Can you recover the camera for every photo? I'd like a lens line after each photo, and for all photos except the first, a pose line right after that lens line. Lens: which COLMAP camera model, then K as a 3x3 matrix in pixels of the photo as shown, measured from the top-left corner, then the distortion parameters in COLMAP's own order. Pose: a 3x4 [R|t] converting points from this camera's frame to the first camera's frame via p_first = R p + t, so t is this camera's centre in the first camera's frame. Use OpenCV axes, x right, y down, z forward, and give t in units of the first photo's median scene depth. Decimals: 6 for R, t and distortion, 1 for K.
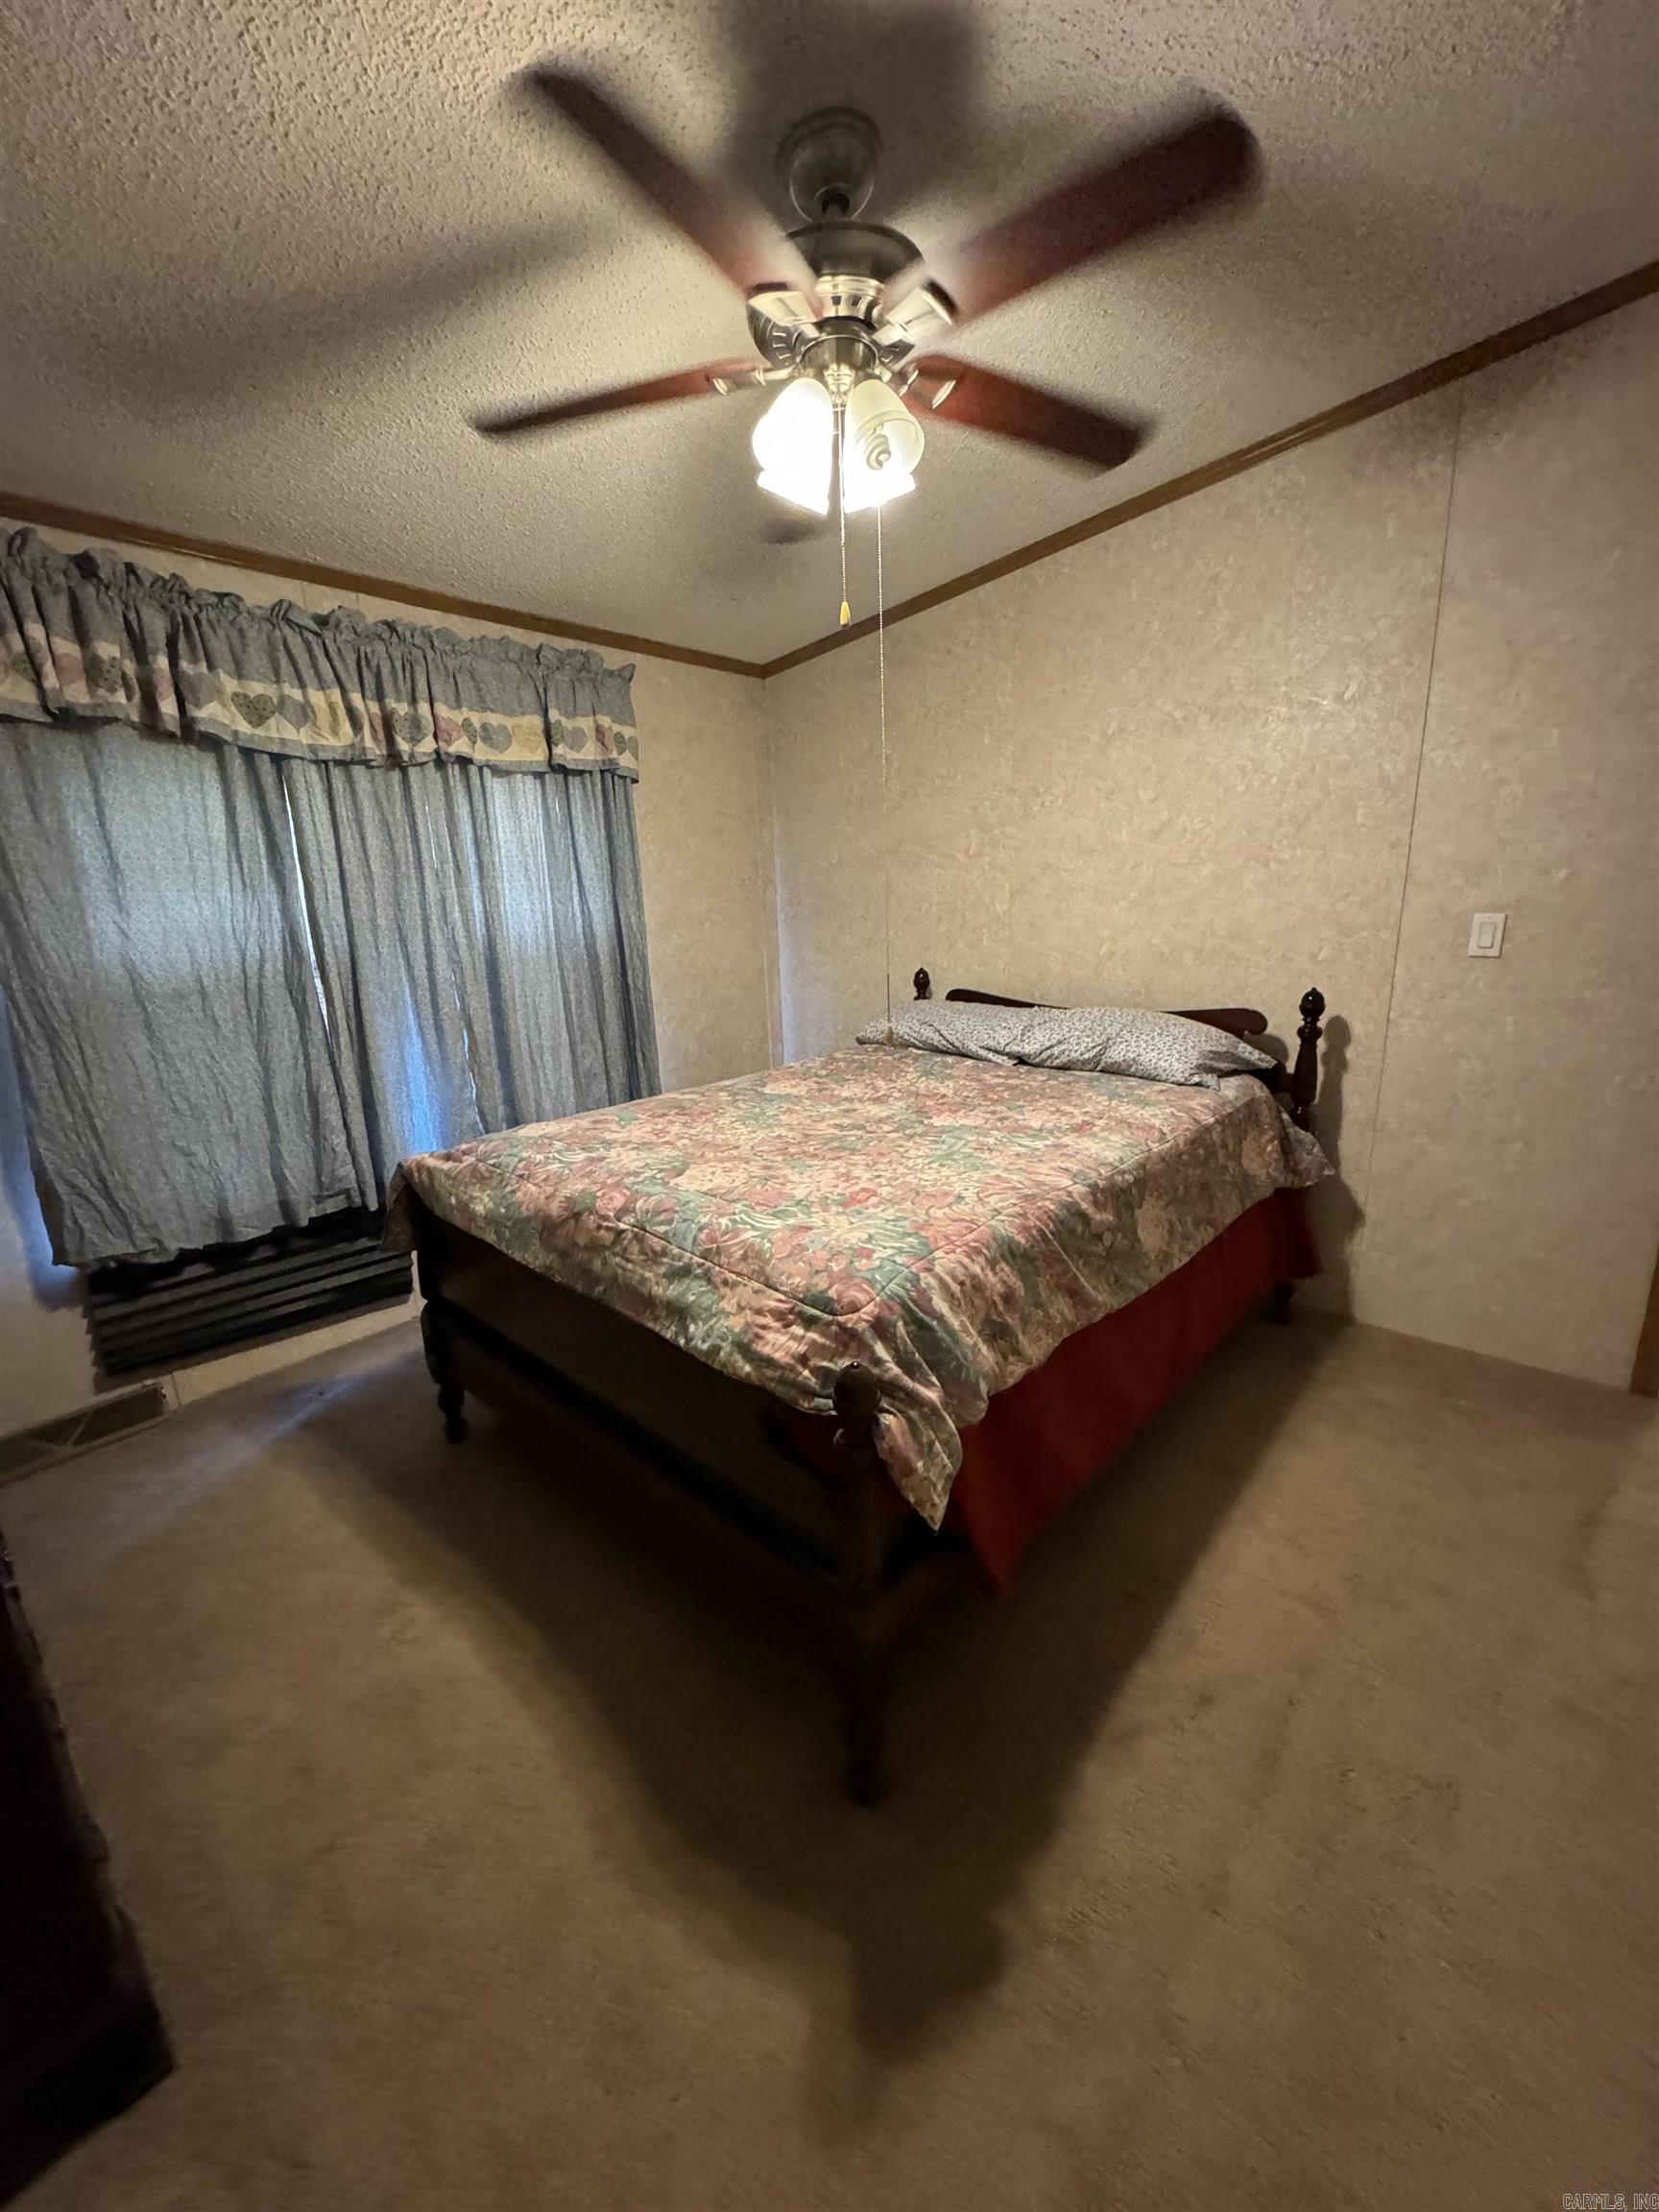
lens RADIAL K [[880.8, 0, 827.1], [0, 880.8, 1104.1], [0, 0, 1]] dist [-0.007471, 0.000058]
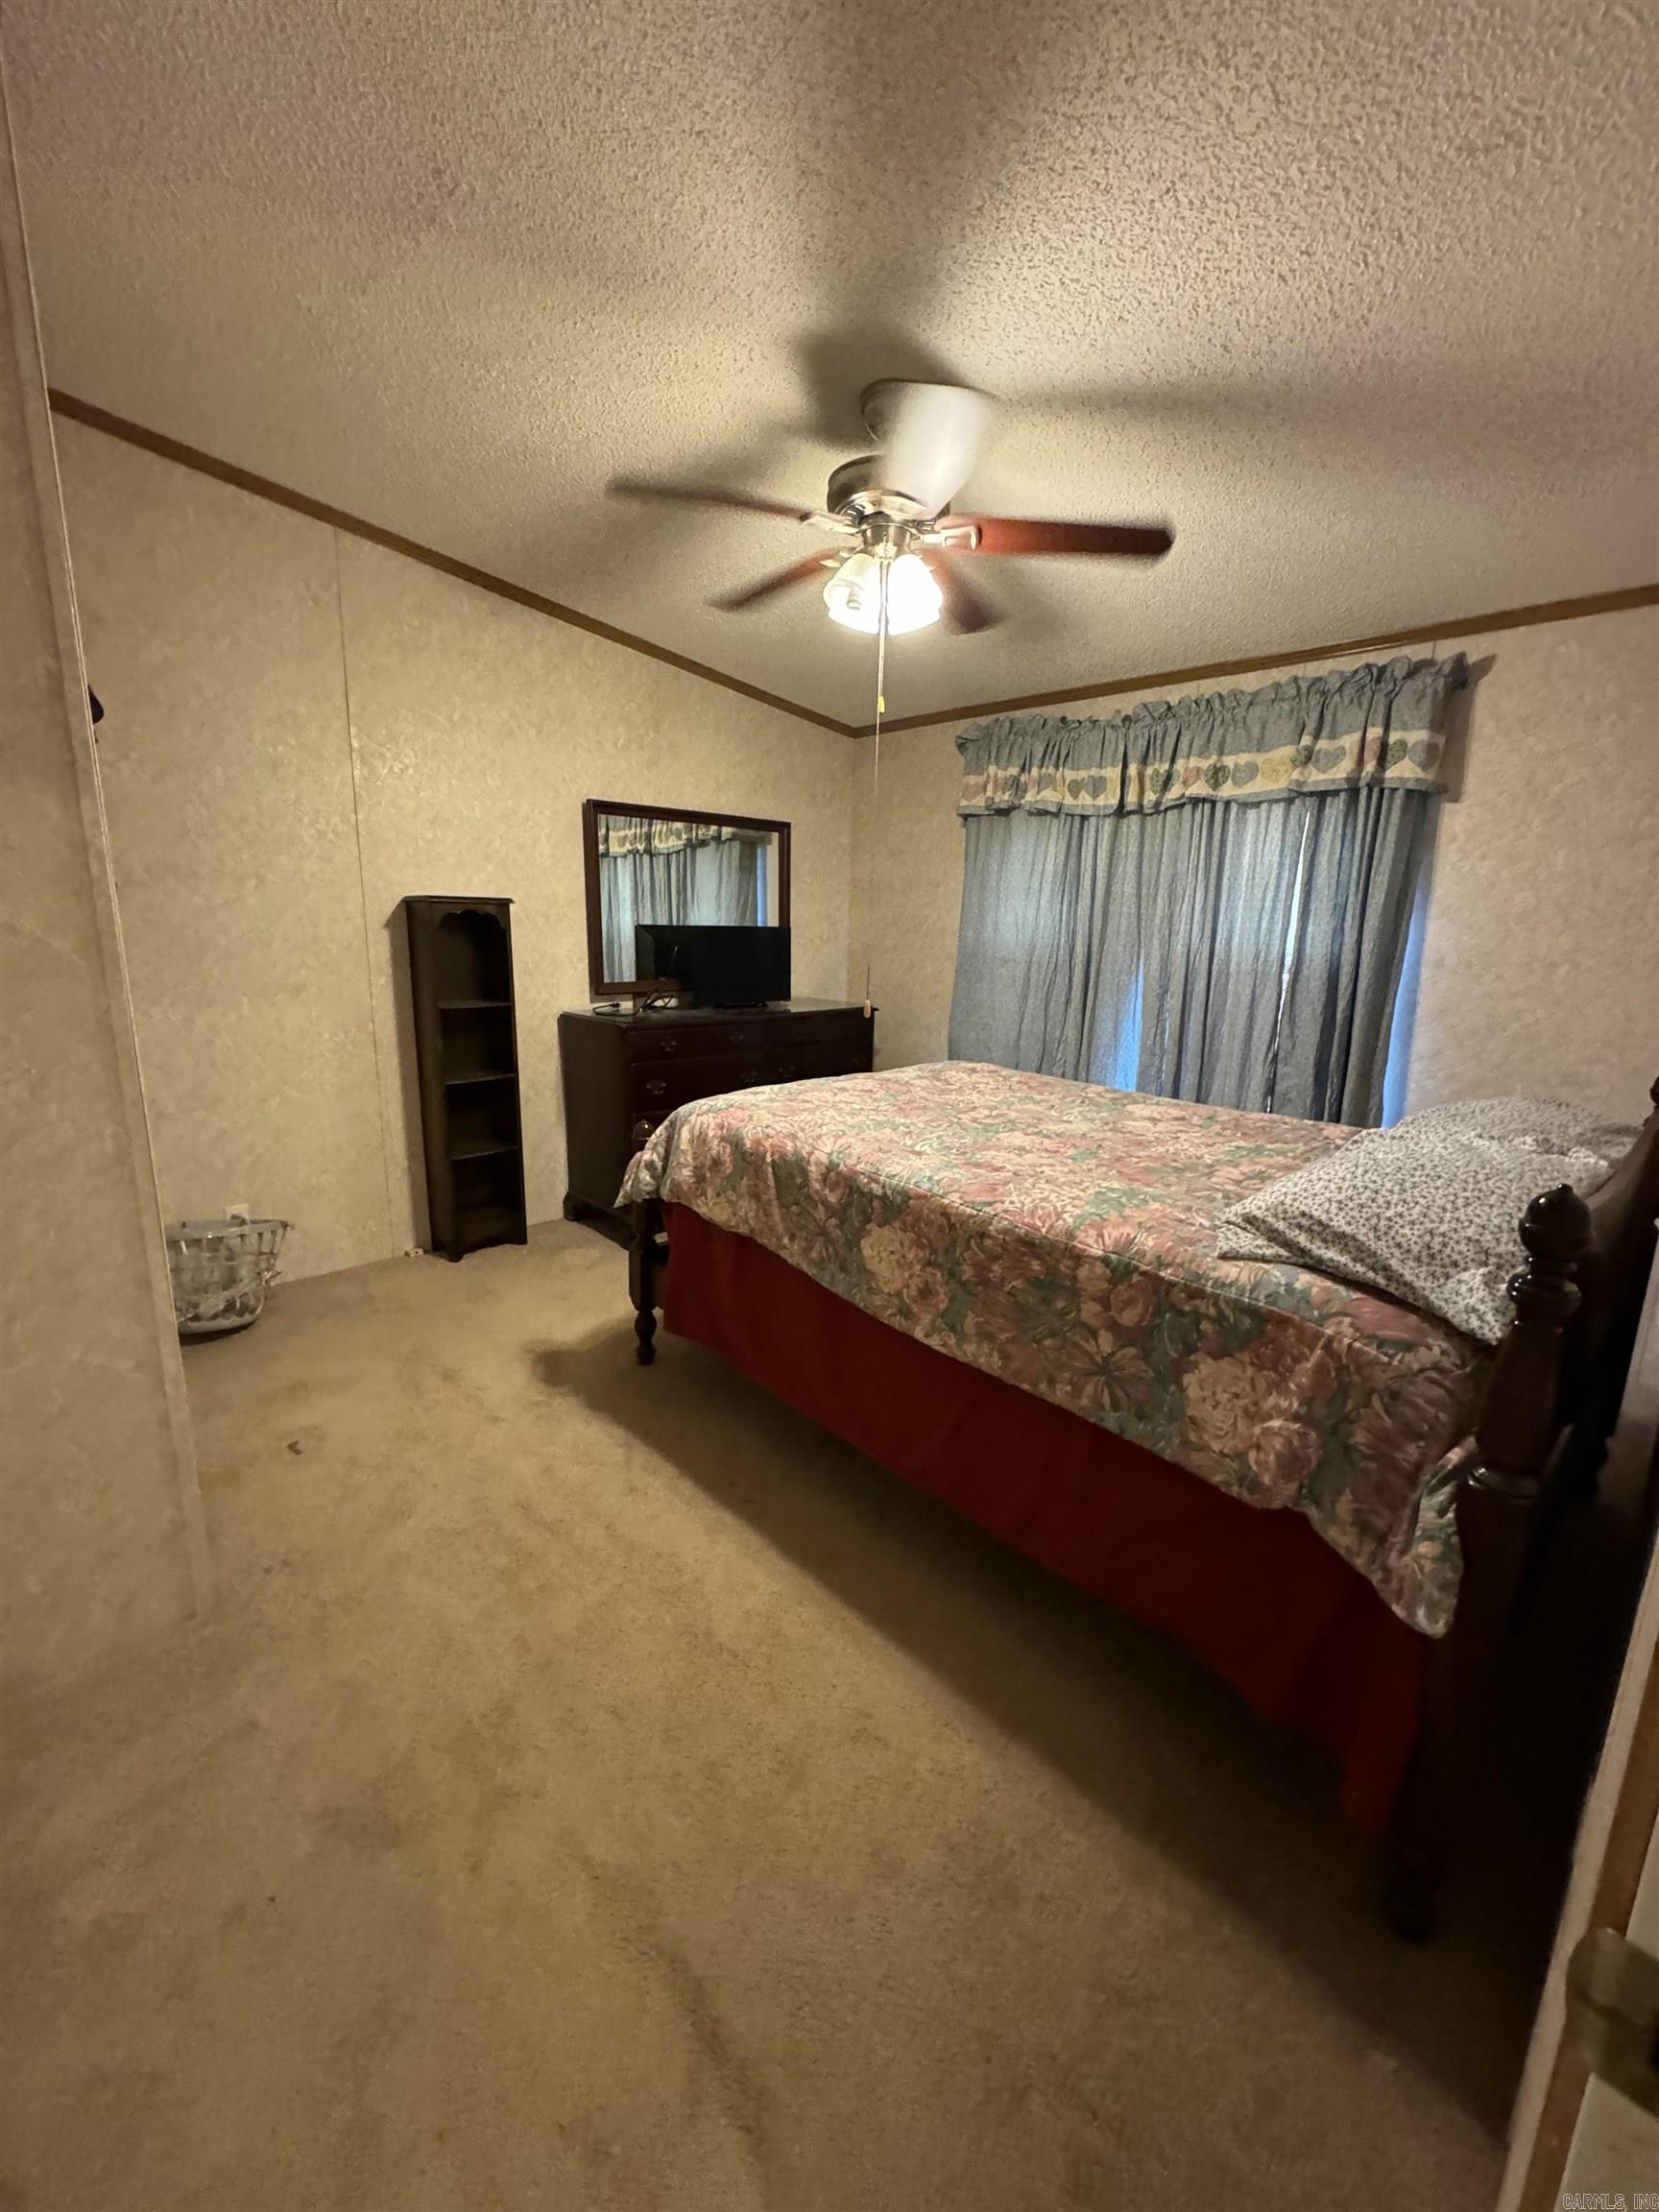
lens RADIAL K [[890.9, 0, 830.9], [0, 890.9, 1103.1], [0, 0, 1]] dist [0.000056, 0.000099]
pose [[-0.072739, 0.234242, -0.969453, 1.154644], [-0.264161, 0.932789, 0.245203, -0.215801], [0.961732, 0.273927, -0.005973, 0.809530]]
